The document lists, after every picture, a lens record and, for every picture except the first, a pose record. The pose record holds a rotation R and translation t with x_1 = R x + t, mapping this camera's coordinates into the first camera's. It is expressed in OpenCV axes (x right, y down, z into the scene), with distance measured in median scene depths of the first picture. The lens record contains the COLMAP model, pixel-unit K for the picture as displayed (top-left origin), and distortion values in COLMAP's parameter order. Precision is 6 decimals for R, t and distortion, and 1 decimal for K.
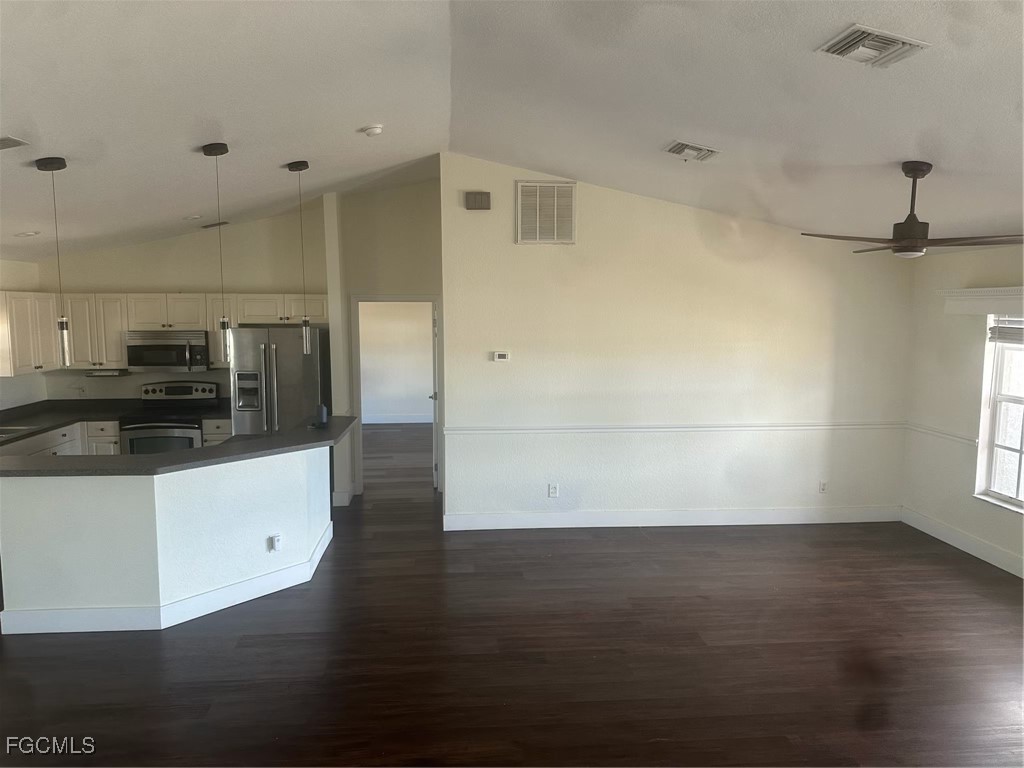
lens RADIAL K [[708.4, 0, 508.6], [0, 708.4, 388.2], [0, 0, 1]] dist [0.096984, -0.128526]
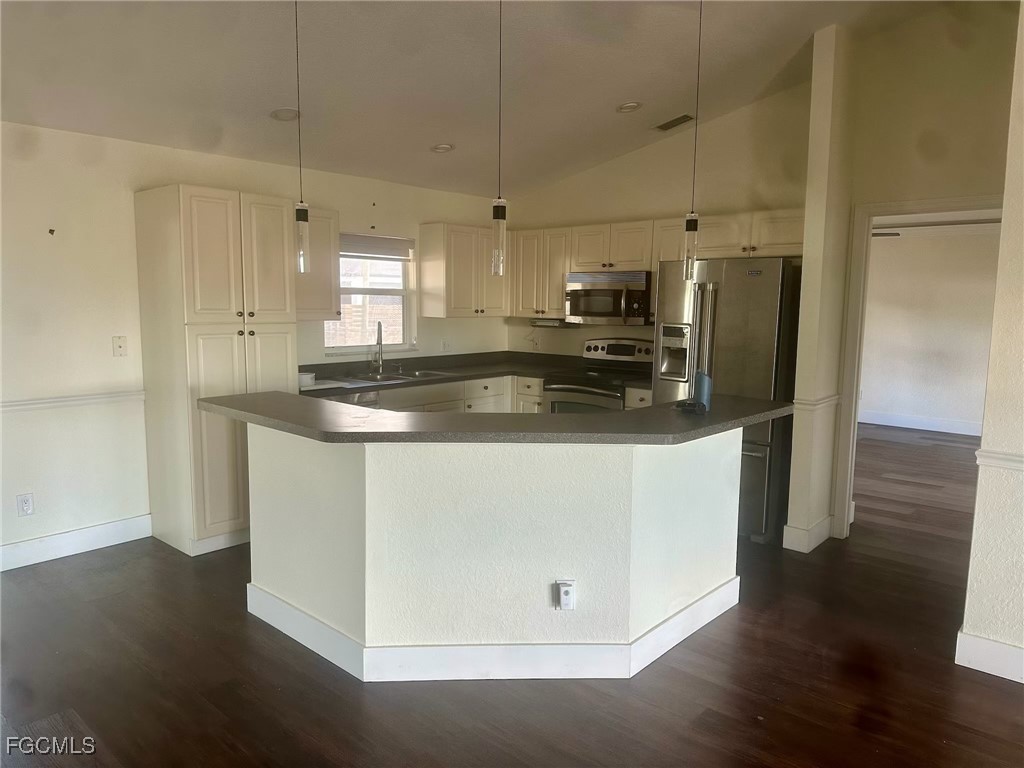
lens RADIAL K [[708.4, 0, 508.6], [0, 708.4, 388.2], [0, 0, 1]] dist [0.096984, -0.128526]
pose [[0.679045, 0.101716, -0.727015, 0.033488], [-0.090622, 0.994394, 0.054483, 0.014871], [0.728481, 0.028887, 0.684456, 0.396917]]
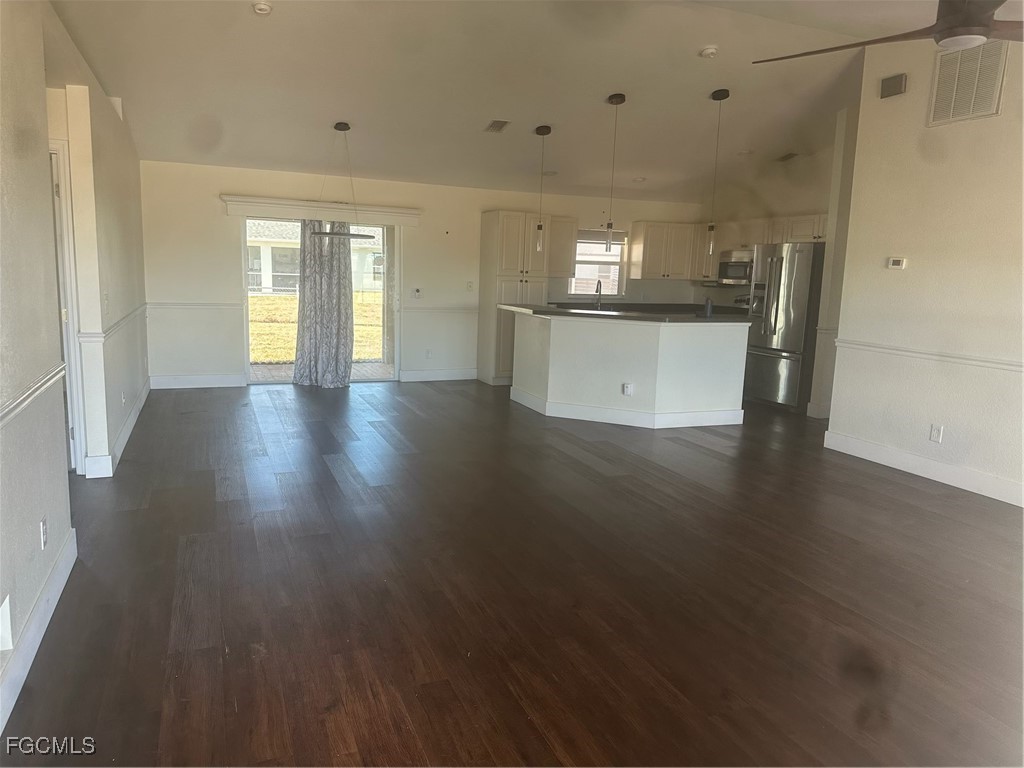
lens RADIAL K [[708.4, 0, 508.6], [0, 708.4, 388.2], [0, 0, 1]] dist [0.096984, -0.128526]
pose [[0.296793, 0.164432, -0.940678, 0.618289], [-0.132388, 0.982637, 0.129996, 0.047240], [0.945720, 0.085952, 0.313409, 0.253465]]
